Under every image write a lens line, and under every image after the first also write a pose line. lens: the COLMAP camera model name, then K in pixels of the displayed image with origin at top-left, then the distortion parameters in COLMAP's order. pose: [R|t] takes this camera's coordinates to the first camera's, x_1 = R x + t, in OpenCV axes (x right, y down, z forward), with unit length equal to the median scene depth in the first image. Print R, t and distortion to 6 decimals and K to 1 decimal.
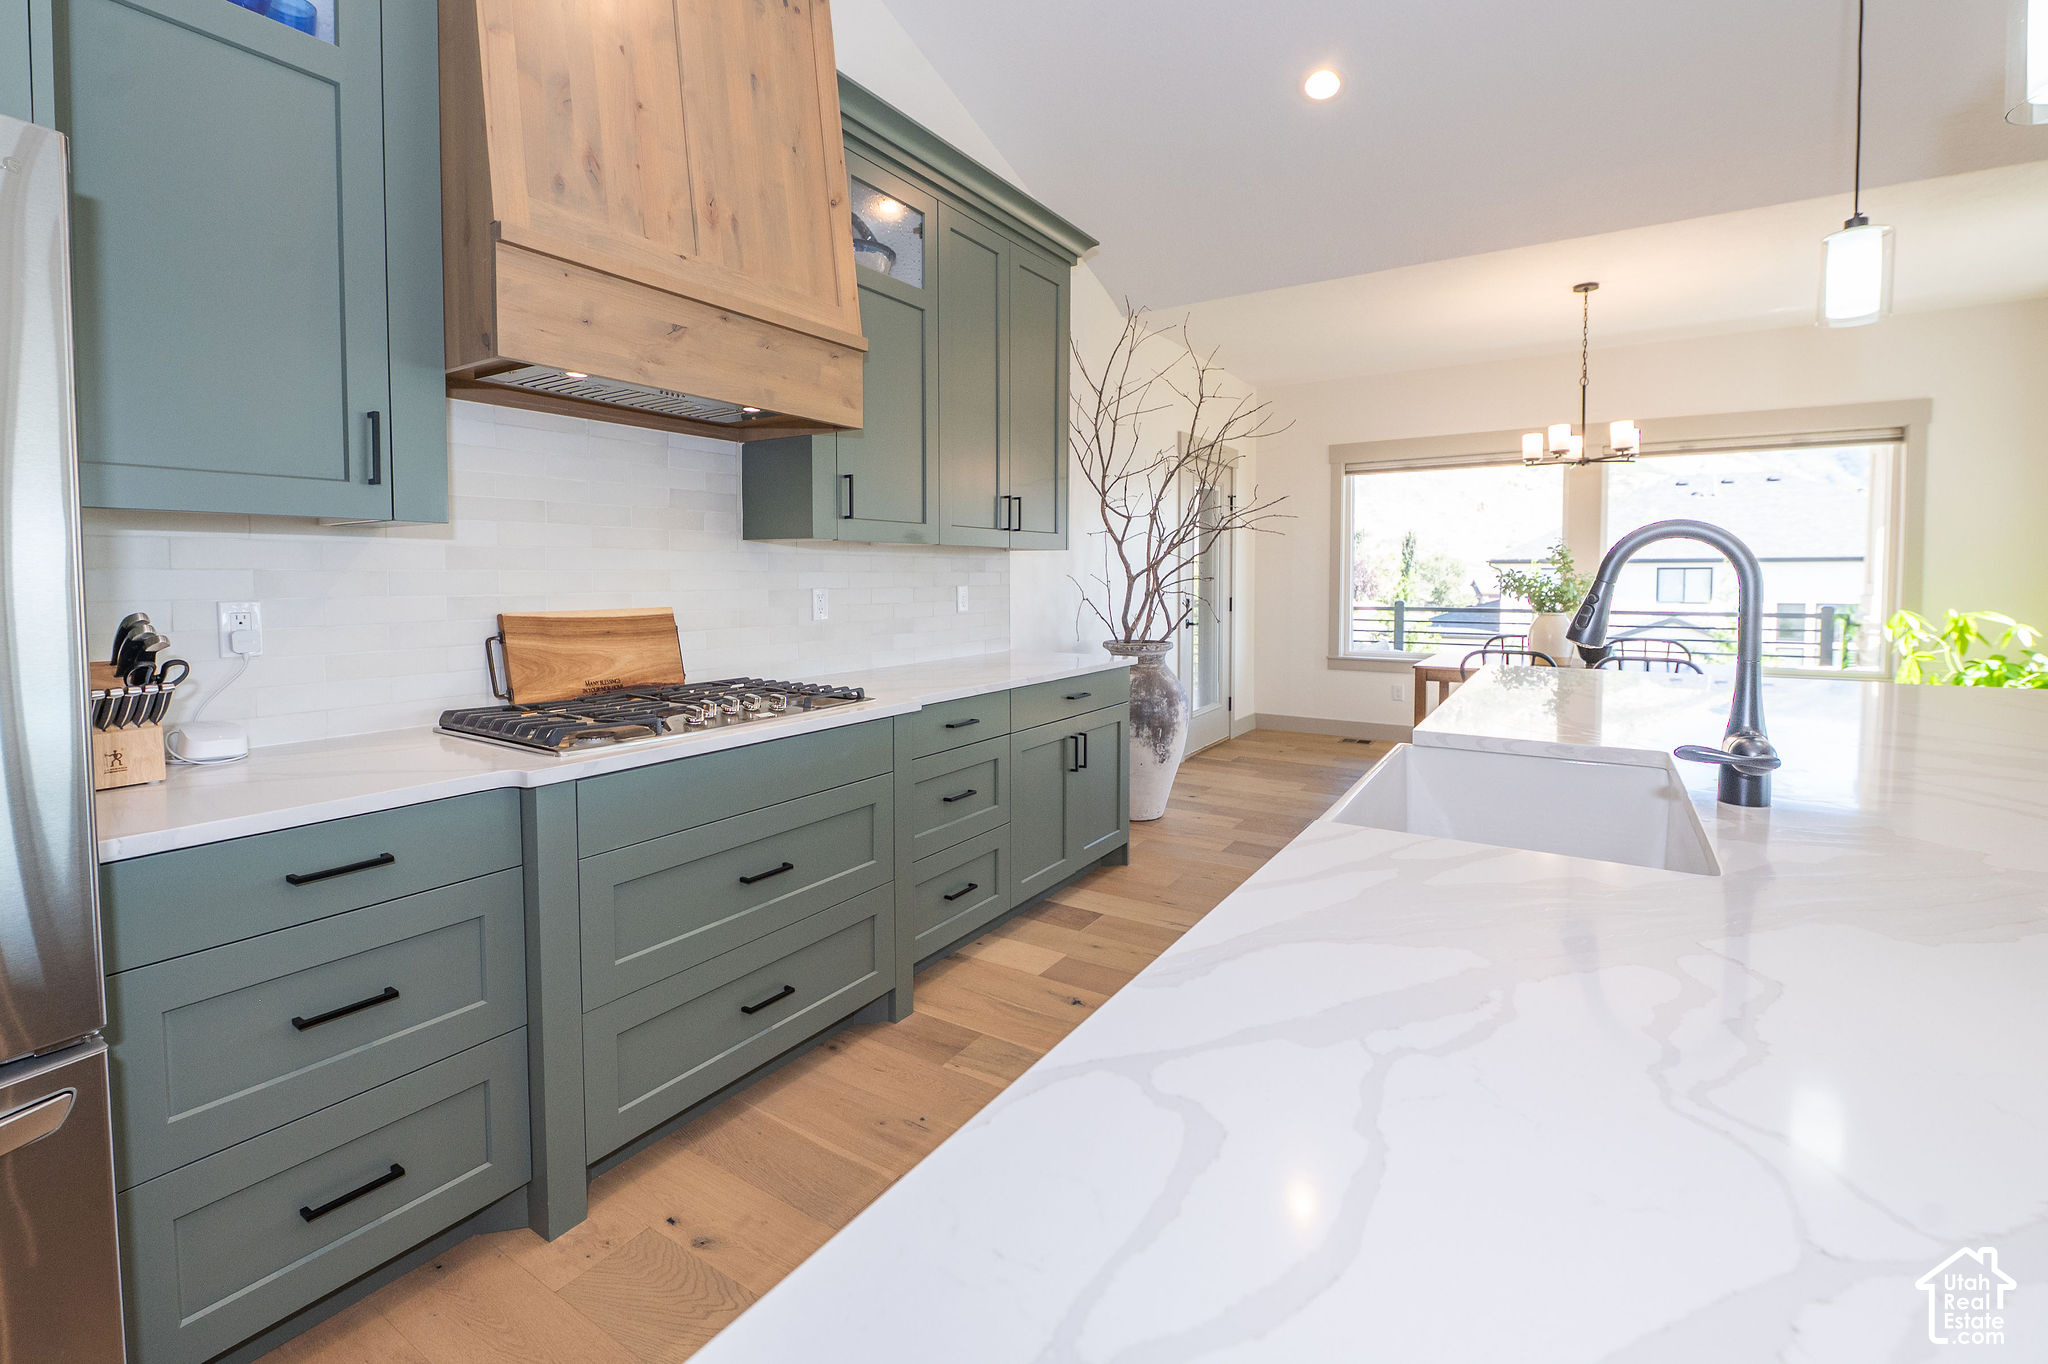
lens RADIAL K [[875.5, 0, 1080.7], [0, 875.5, 608.6], [0, 0, 1]] dist [-0.002424, 0.000063]
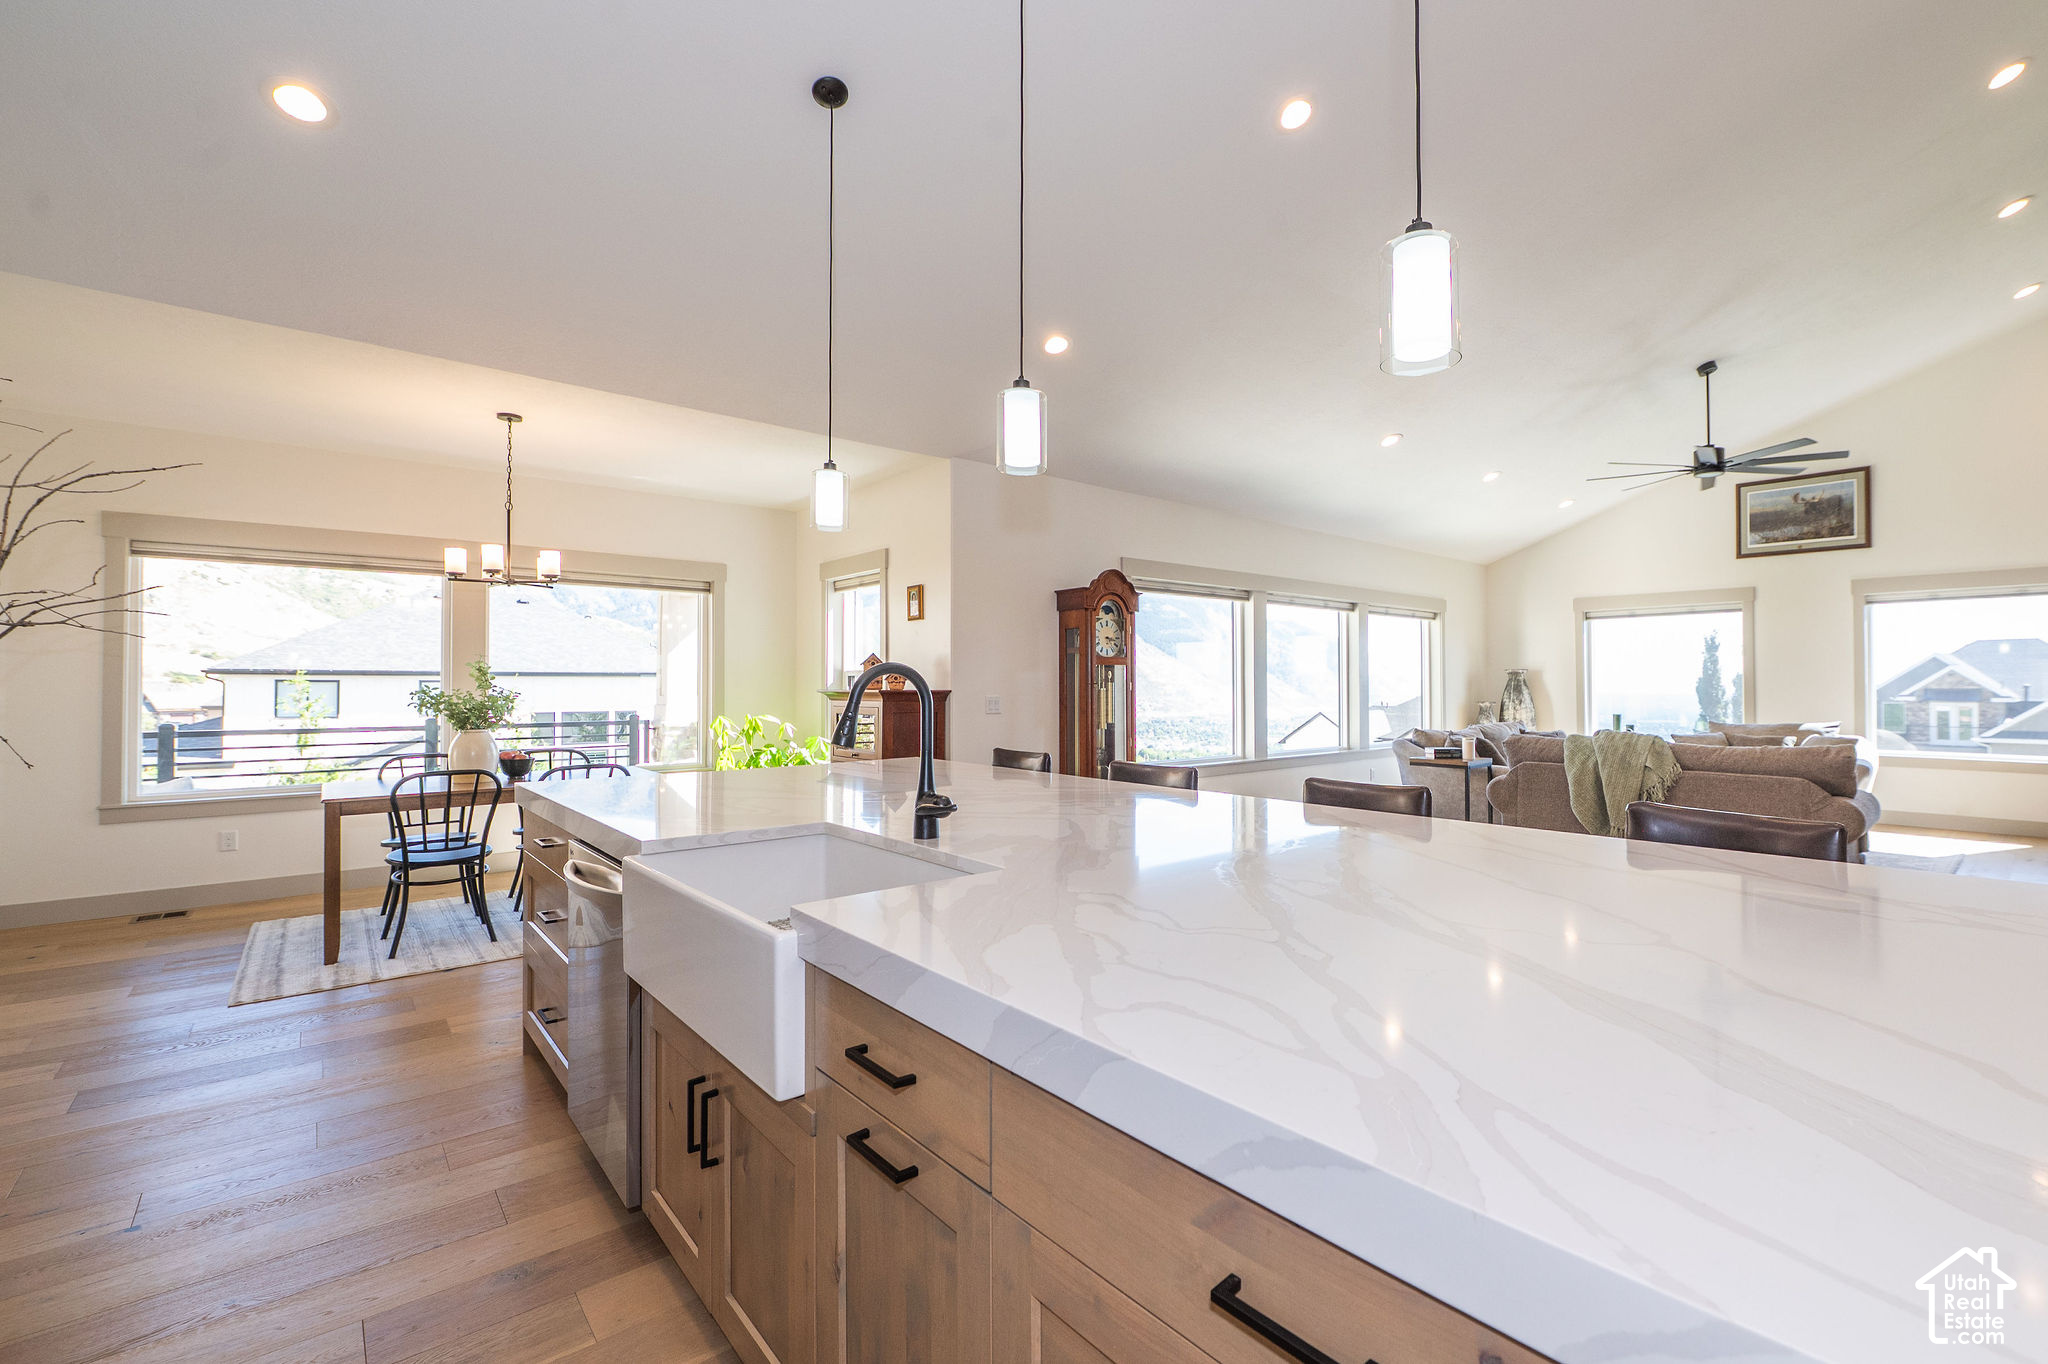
lens RADIAL K [[875.5, 0, 1037.2], [0, 875.5, 668.0], [0, 0, 1]] dist [-0.002424, 0.000063]
pose [[0.336766, 0.019528, 0.941386, -0.184081], [0.037200, 0.998728, -0.034026, -0.007445], [-0.940853, 0.046478, 0.335611, 0.063237]]
